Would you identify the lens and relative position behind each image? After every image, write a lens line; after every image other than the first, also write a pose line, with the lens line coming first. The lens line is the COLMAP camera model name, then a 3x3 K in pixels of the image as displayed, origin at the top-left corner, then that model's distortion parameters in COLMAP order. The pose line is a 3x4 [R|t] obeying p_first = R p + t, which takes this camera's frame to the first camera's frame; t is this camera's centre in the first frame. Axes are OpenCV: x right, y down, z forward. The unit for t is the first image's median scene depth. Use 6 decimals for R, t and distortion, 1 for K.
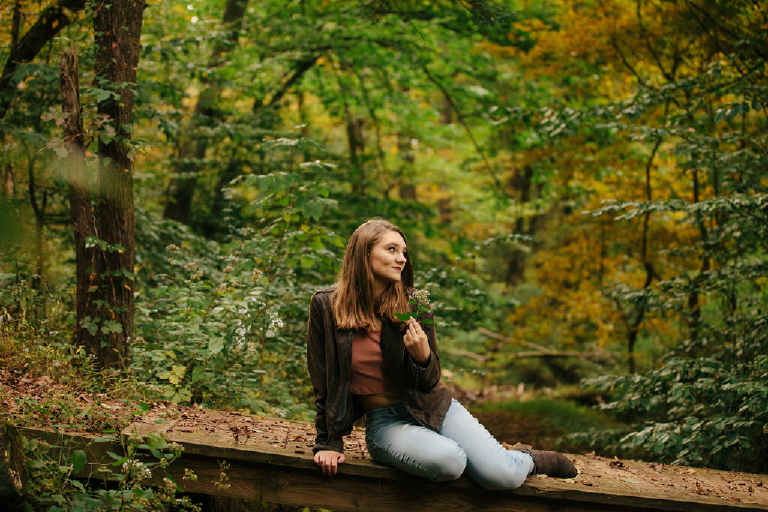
lens RADIAL K [[1531.2, 0, 384.1], [0, 1531.2, 255.8], [0, 0, 1]] dist [-0.319460, 0.000000]
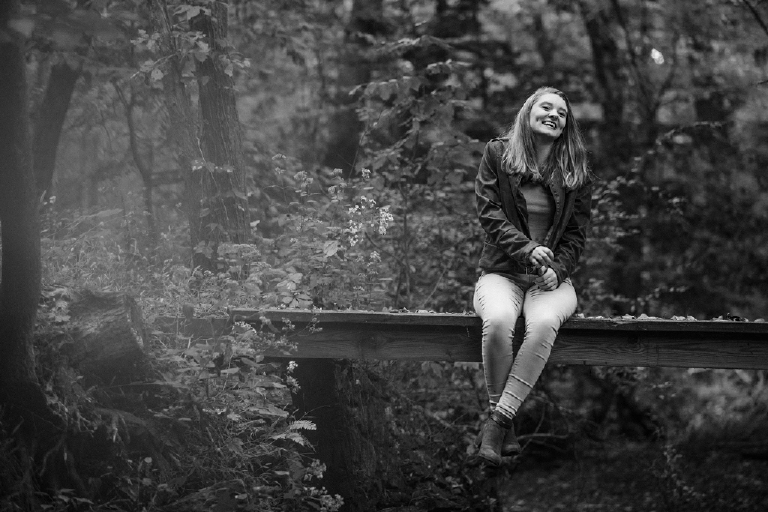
lens RADIAL K [[2694.8, 0, 384.6], [0, 2694.8, 254.0], [0, 0, 1]] dist [-0.236668, 0.000000]
pose [[0.984253, -0.106673, -0.140948, 0.159791], [0.105744, 0.994294, -0.014086, 0.084642], [0.141646, -0.001040, 0.989917, -0.683307]]
